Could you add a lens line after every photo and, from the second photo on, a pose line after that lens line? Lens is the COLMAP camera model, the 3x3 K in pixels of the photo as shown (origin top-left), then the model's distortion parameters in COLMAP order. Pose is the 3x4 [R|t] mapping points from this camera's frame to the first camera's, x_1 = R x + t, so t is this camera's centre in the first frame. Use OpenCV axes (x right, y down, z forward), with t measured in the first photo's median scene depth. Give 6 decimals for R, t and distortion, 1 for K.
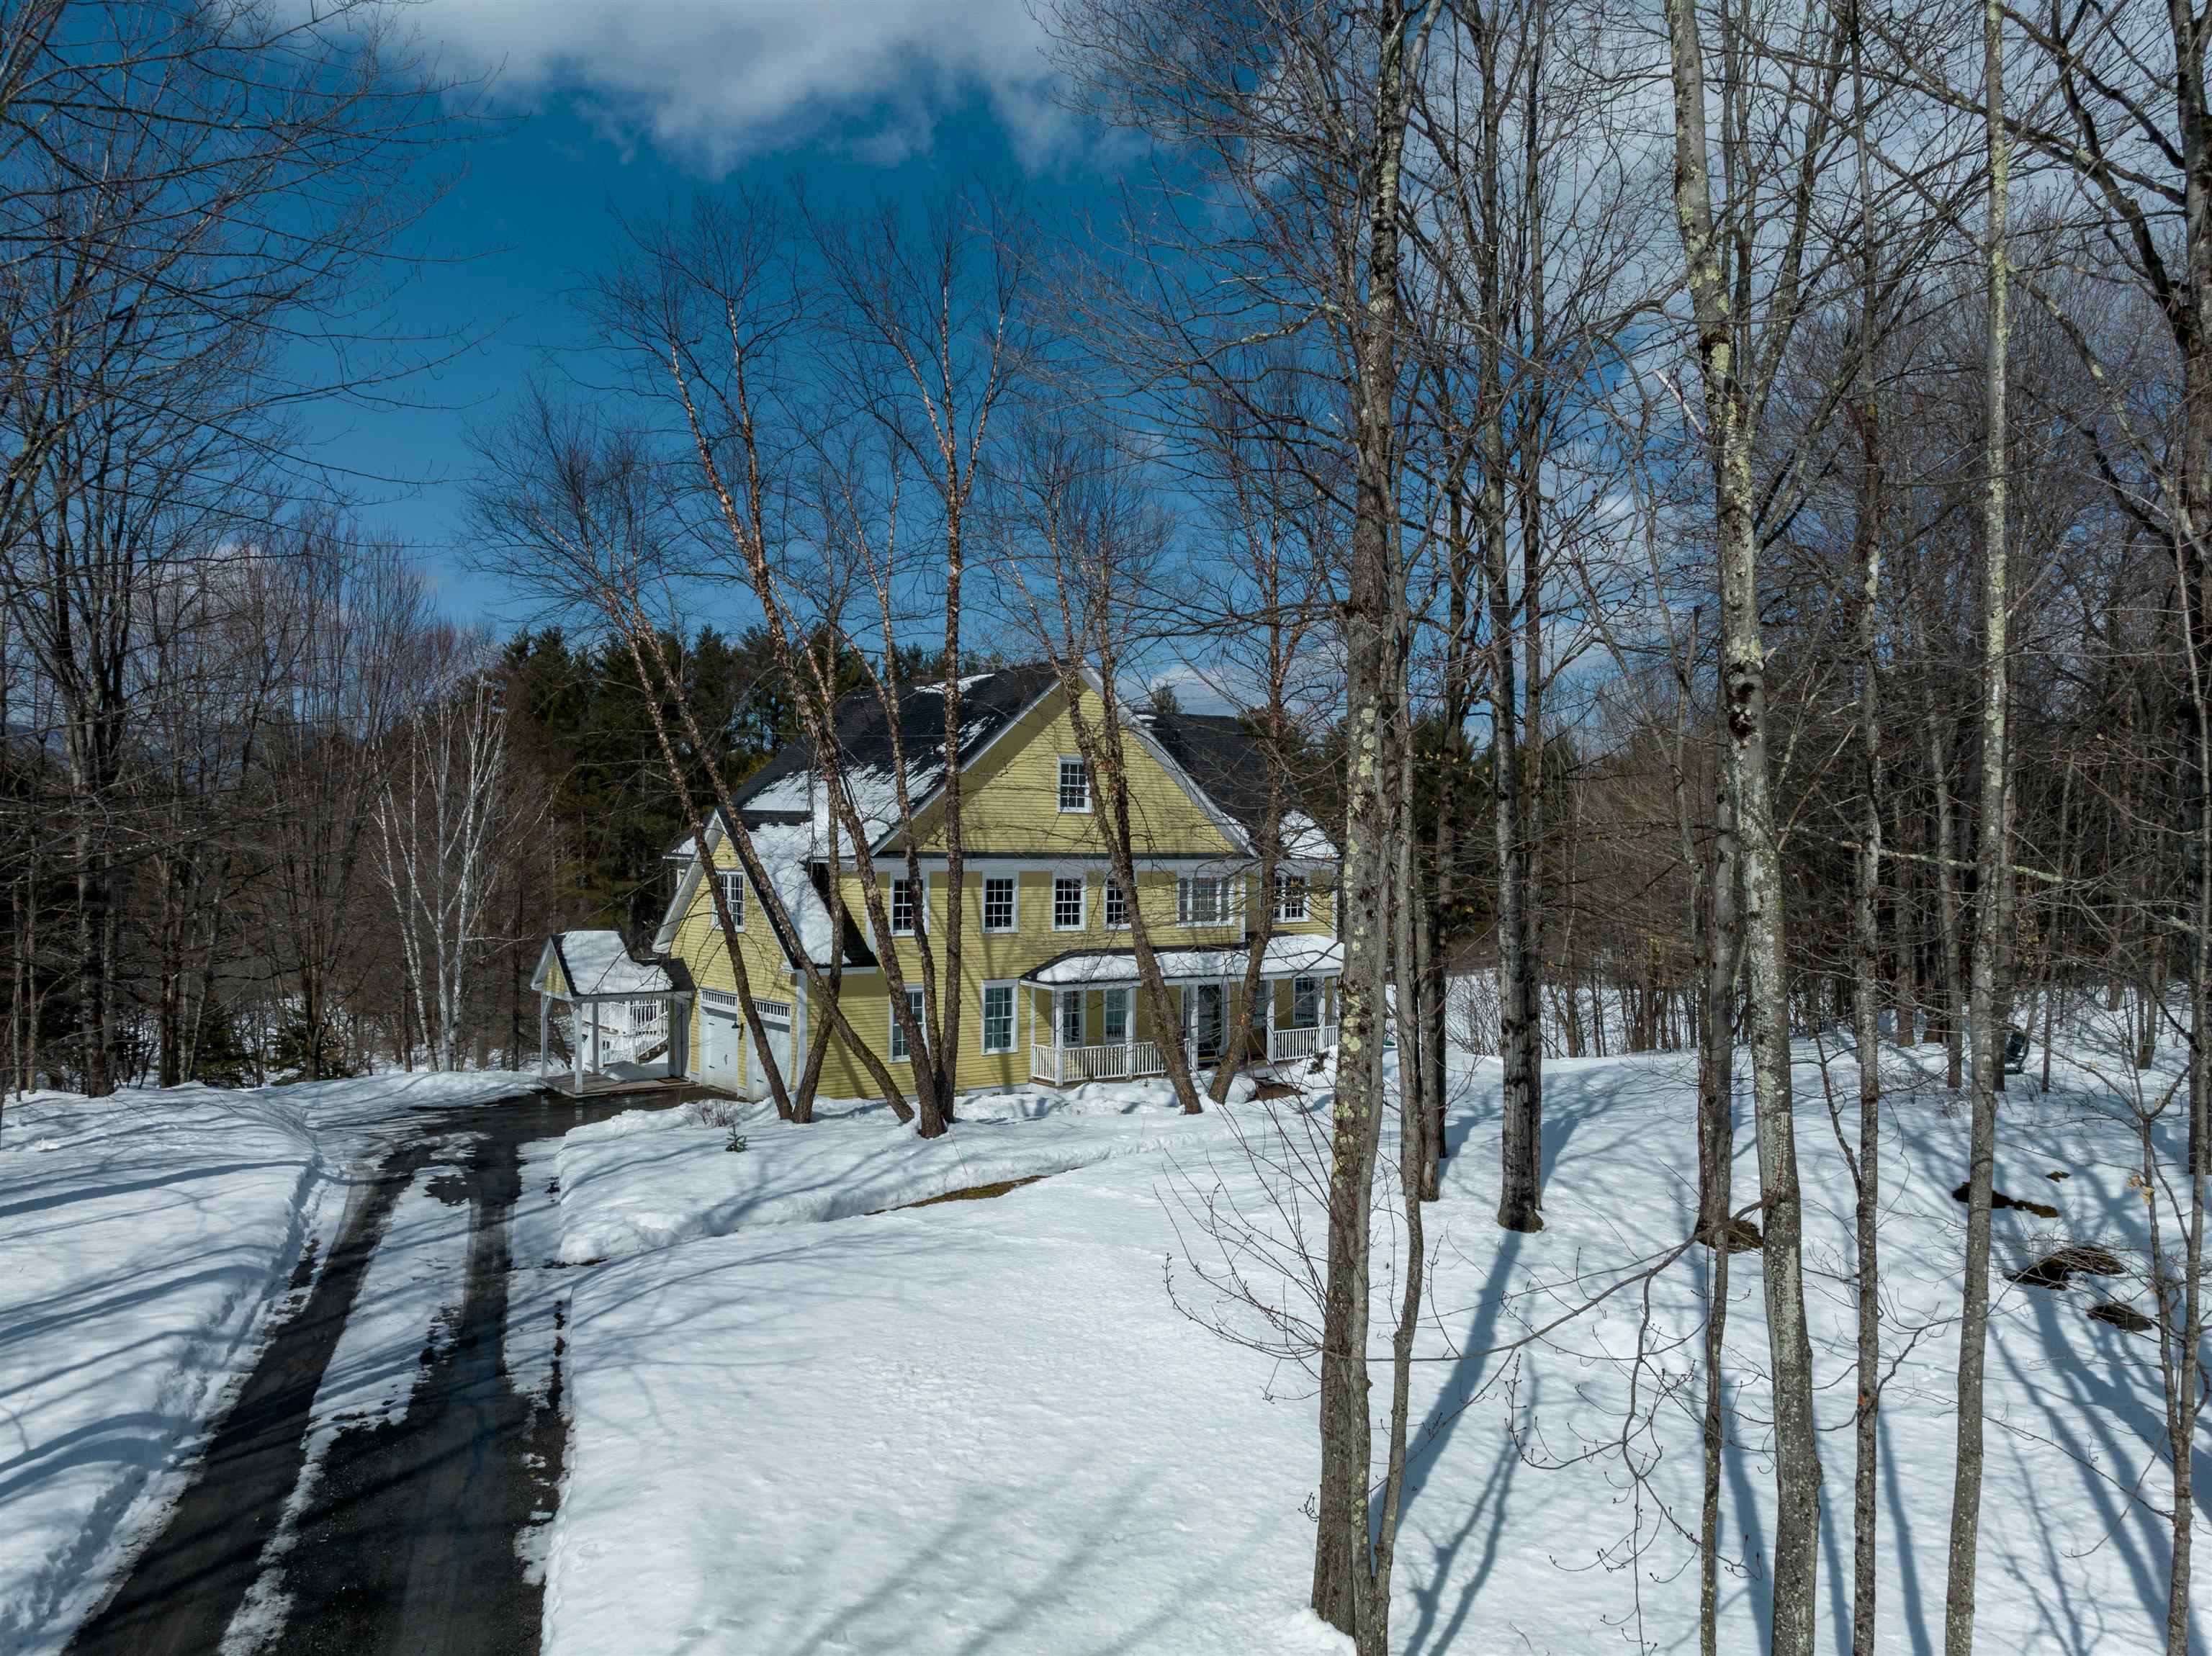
lens RADIAL K [[1550.4, 0, 1106.9], [0, 1550.4, 882.6], [0, 0, 1]] dist [-0.030716, -0.011599]
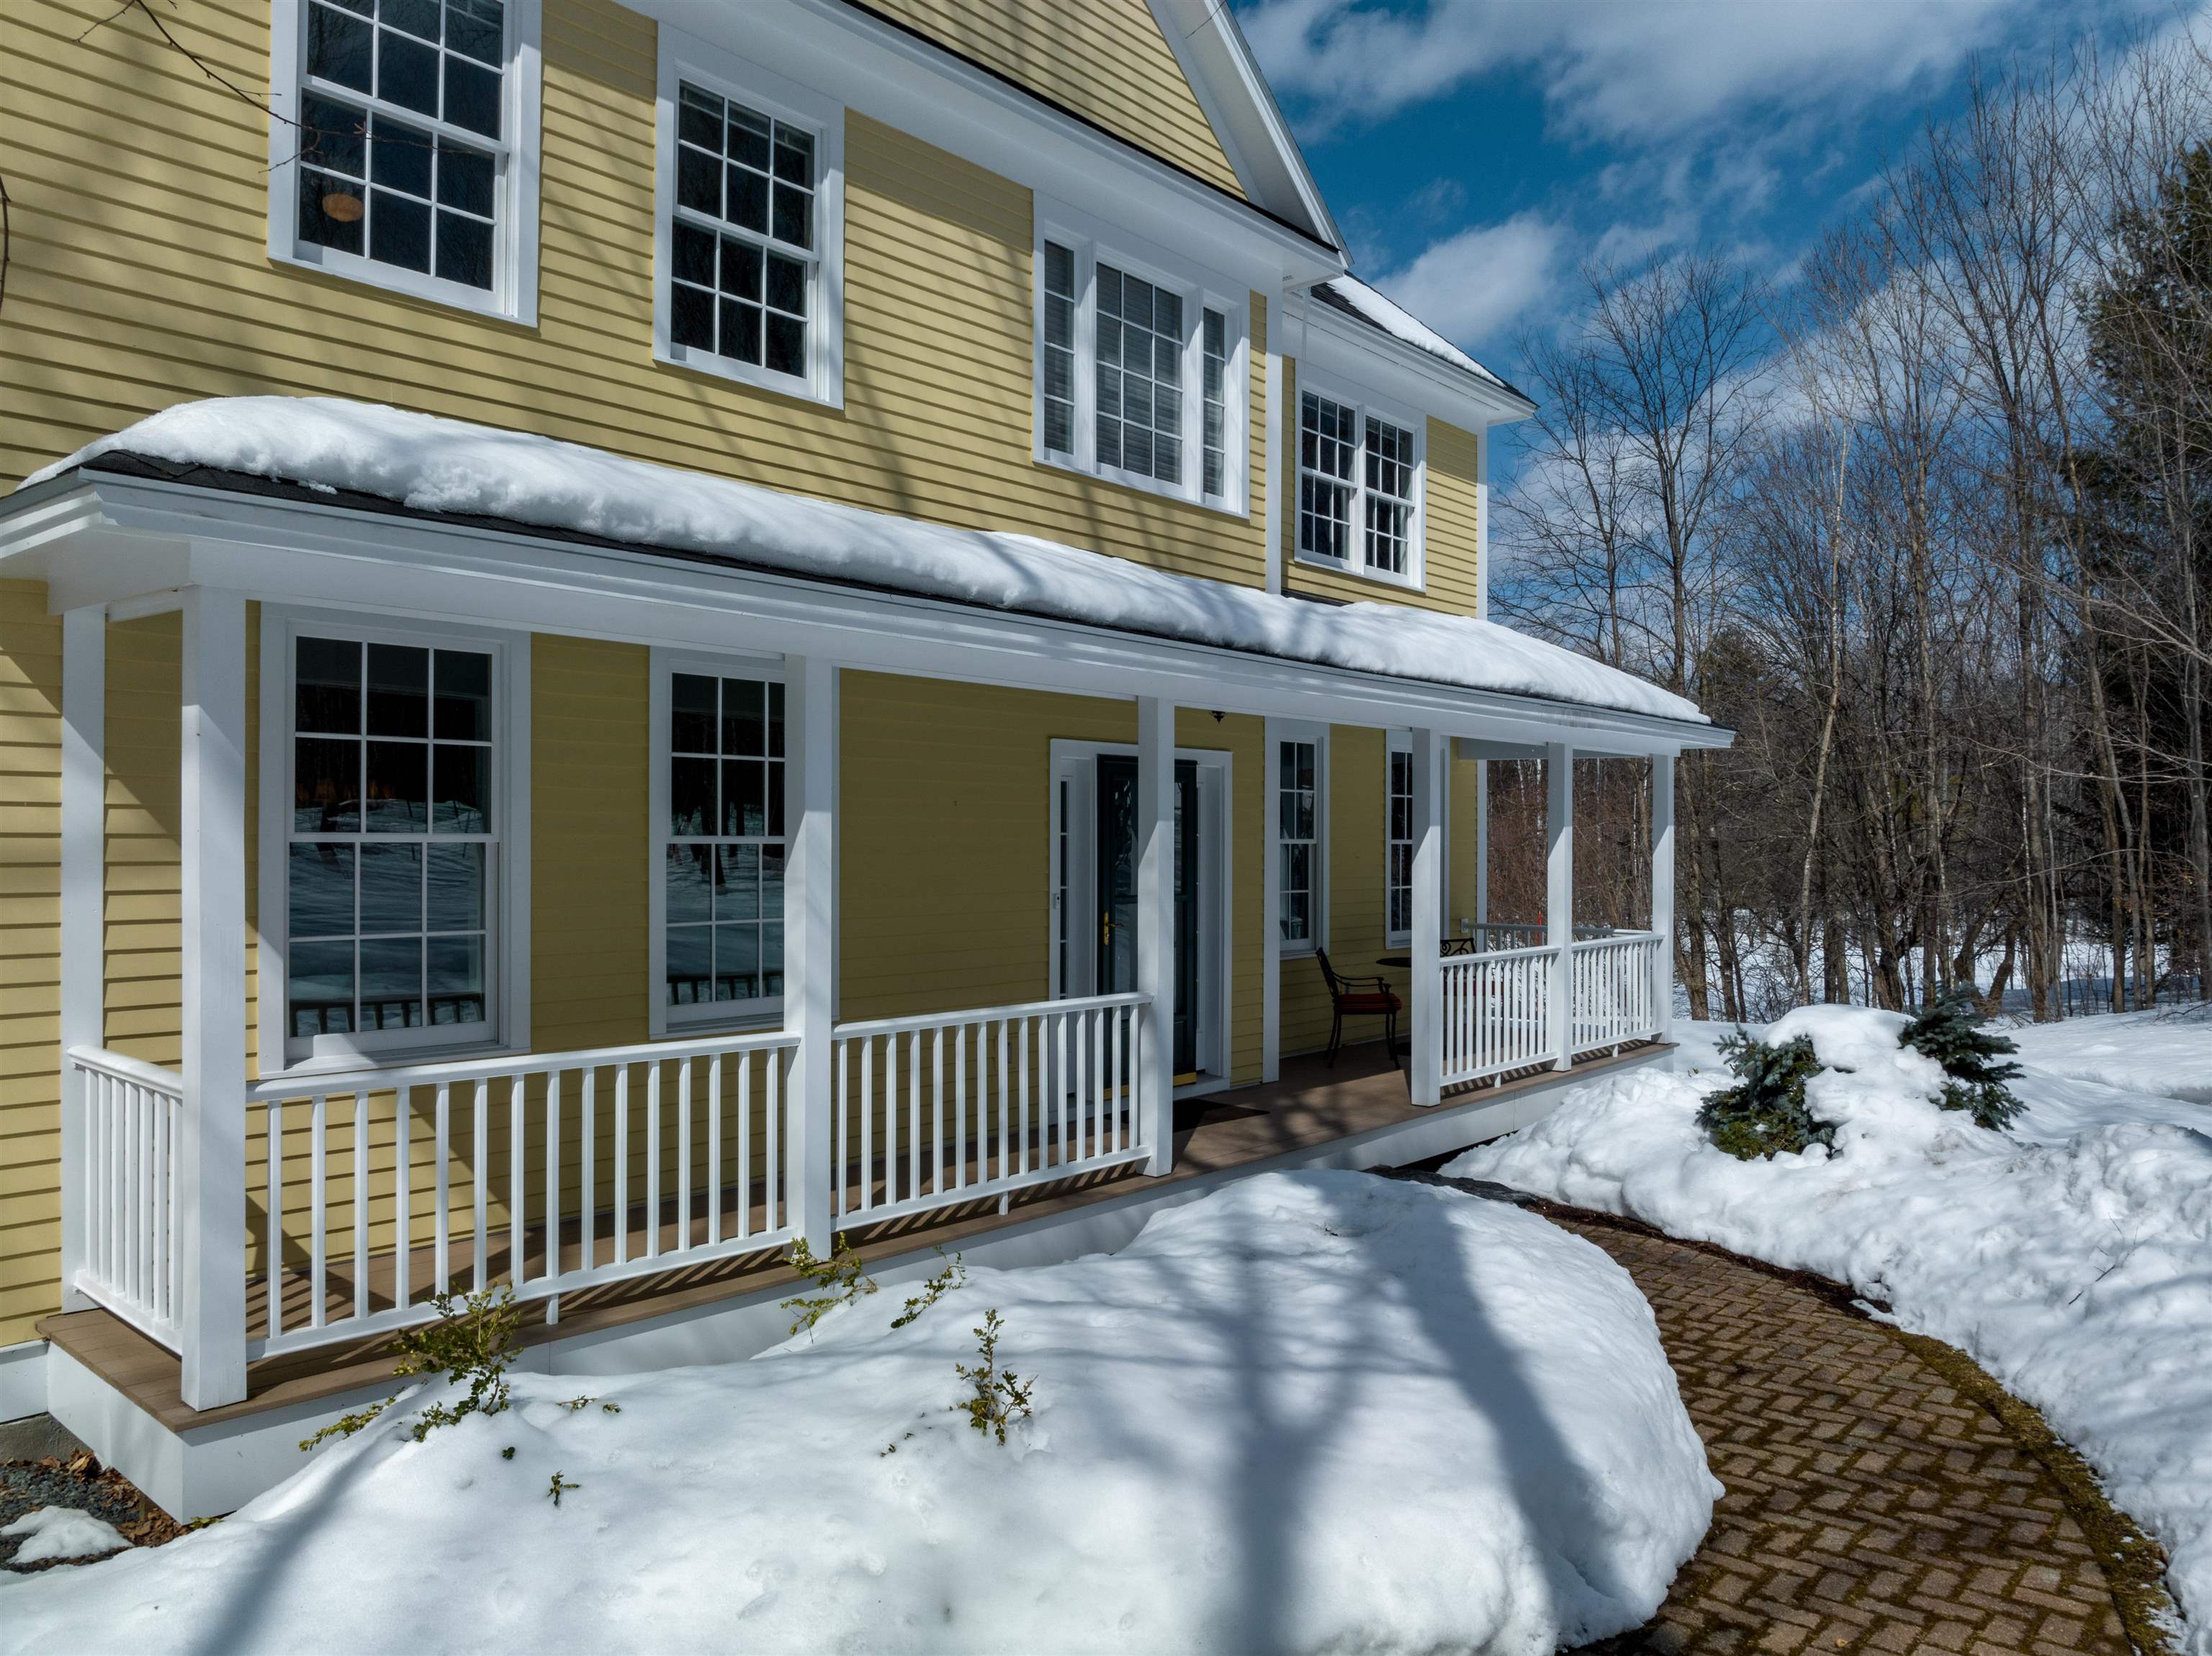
lens RADIAL K [[1550.4, 0, 1105.3], [0, 1550.4, 844.3], [0, 0, 1]] dist [-0.030716, -0.011599]
pose [[0.975782, -0.003414, 0.218719, 0.009567], [0.006837, 0.999866, -0.014896, 0.087673], [-0.218638, 0.016030, 0.975674, 0.836717]]
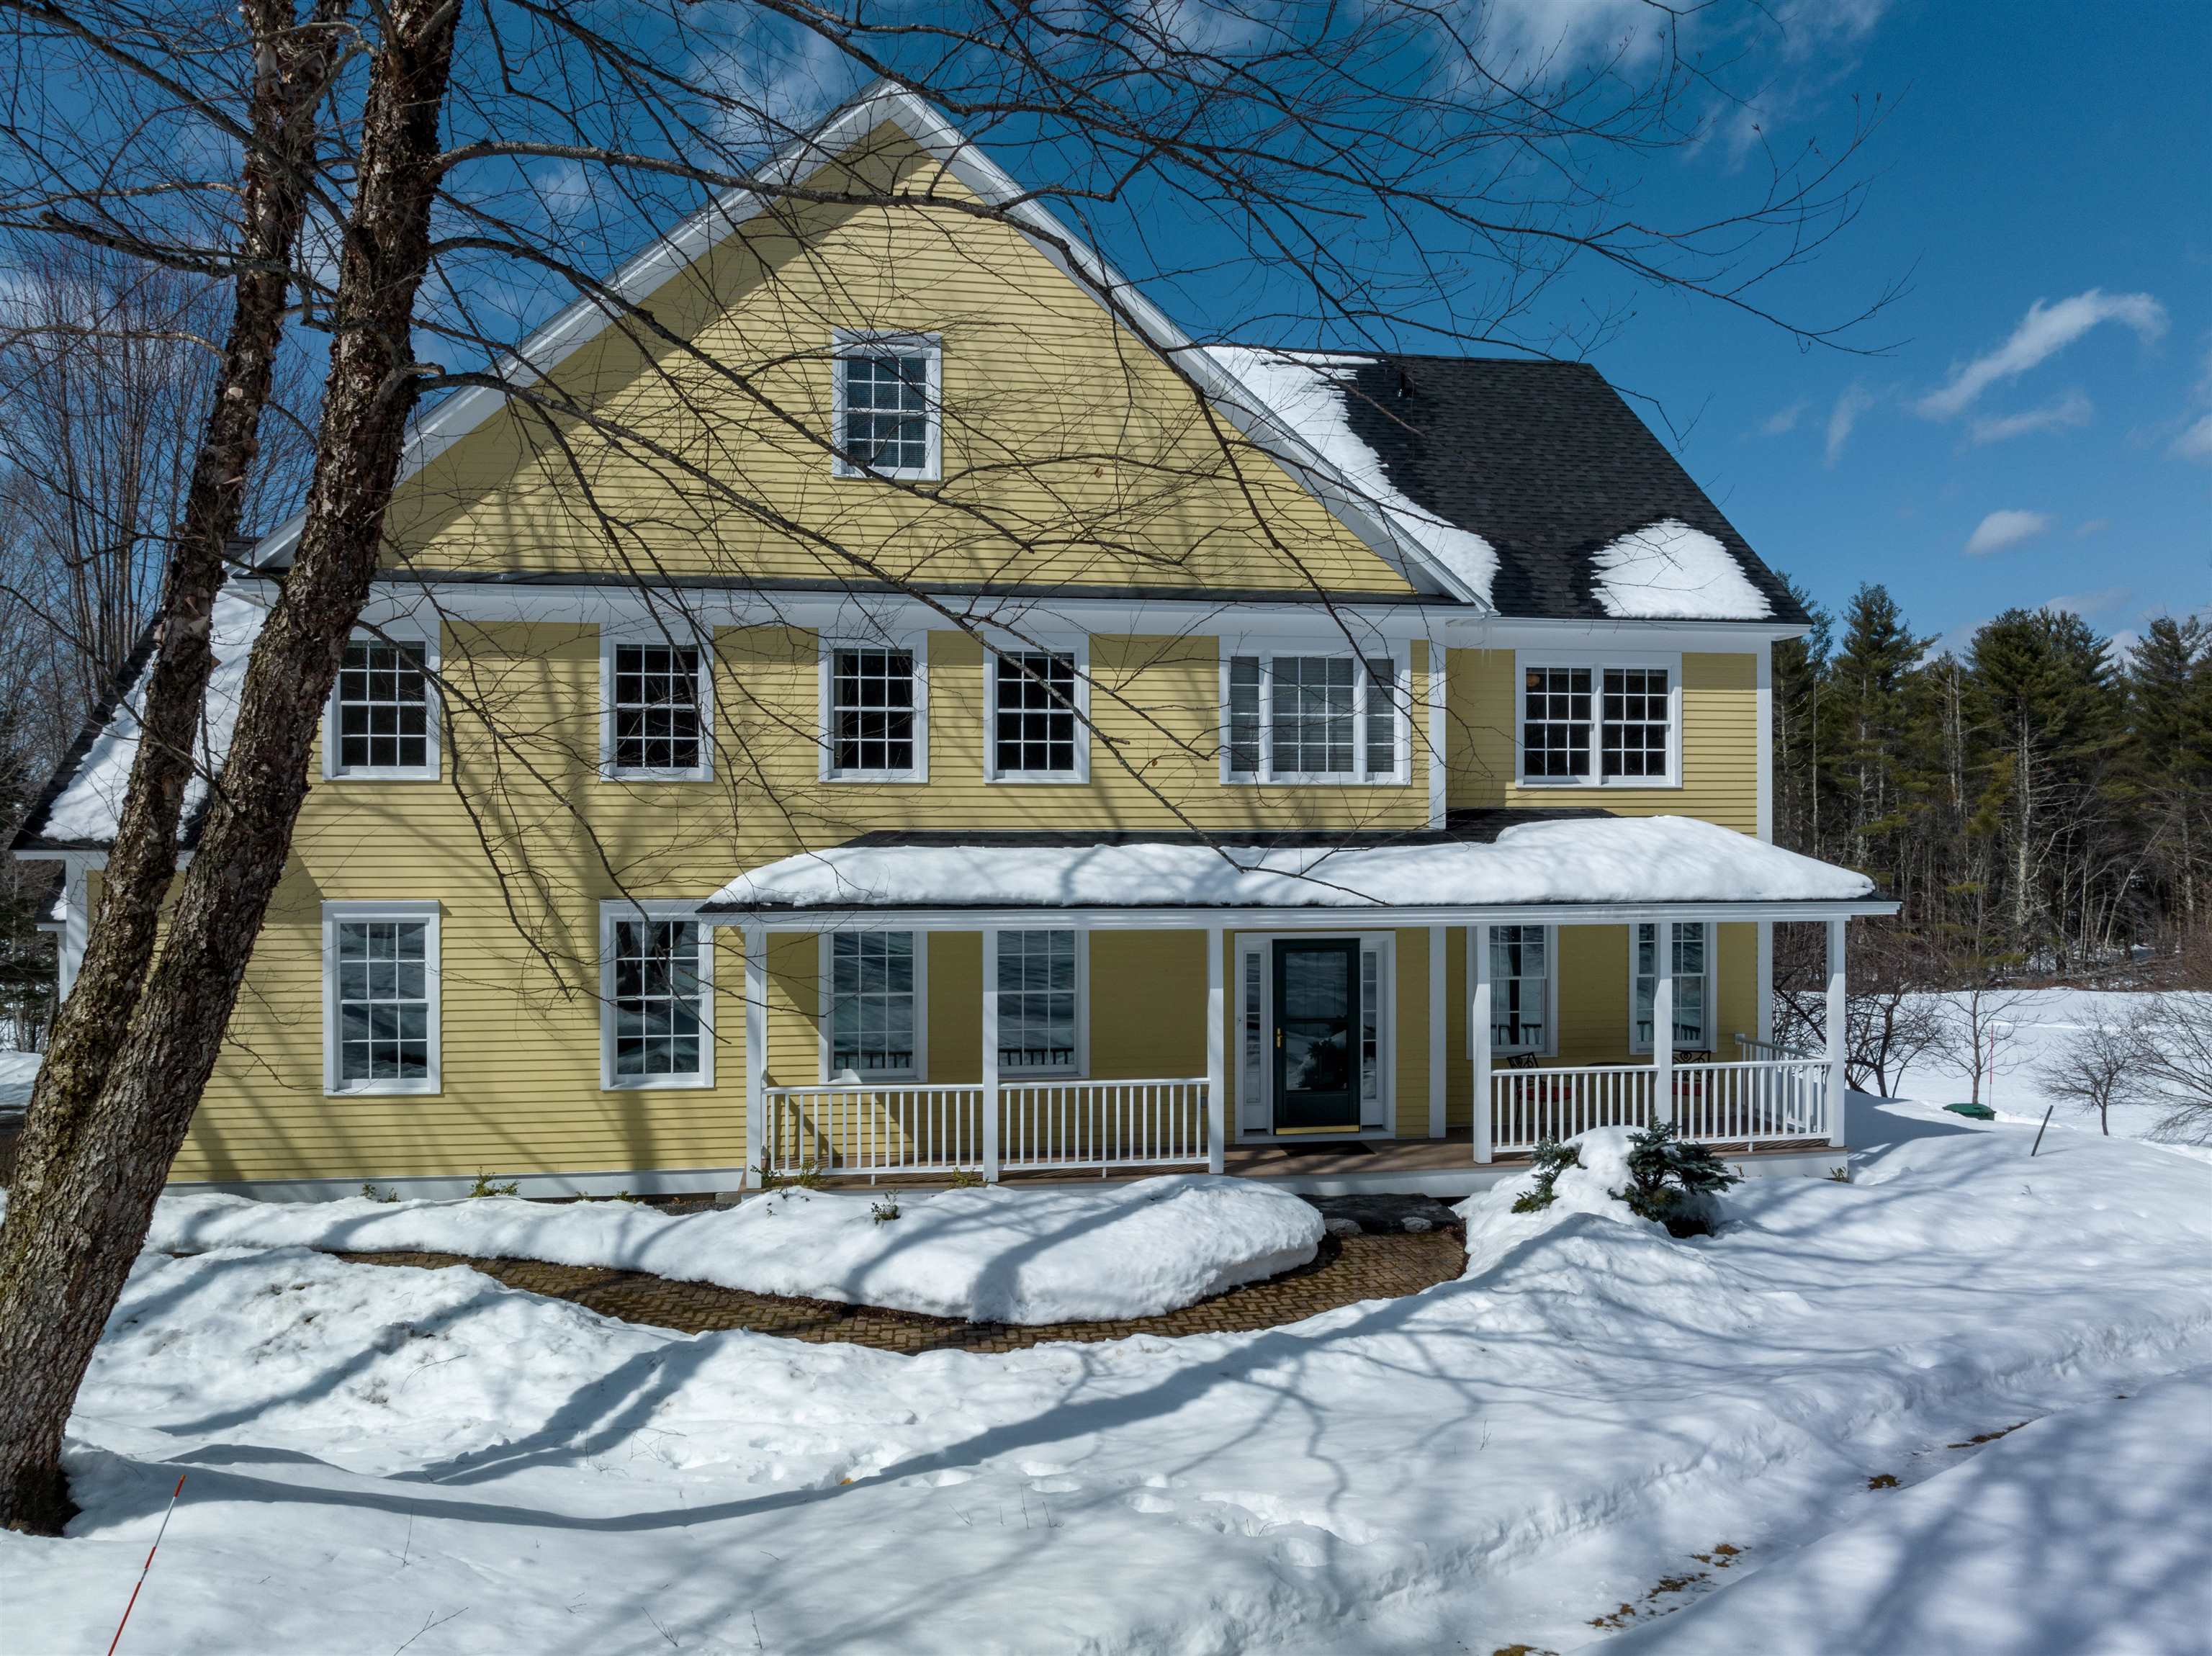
lens RADIAL K [[1550.4, 0, 1107.1], [0, 1550.4, 856.0], [0, 0, 1]] dist [-0.030716, -0.011599]
pose [[0.888857, -0.003201, -0.458174, 0.206209], [-0.001848, 0.999942, -0.010571, 0.053445], [0.458182, 0.010243, 0.888800, 0.679428]]
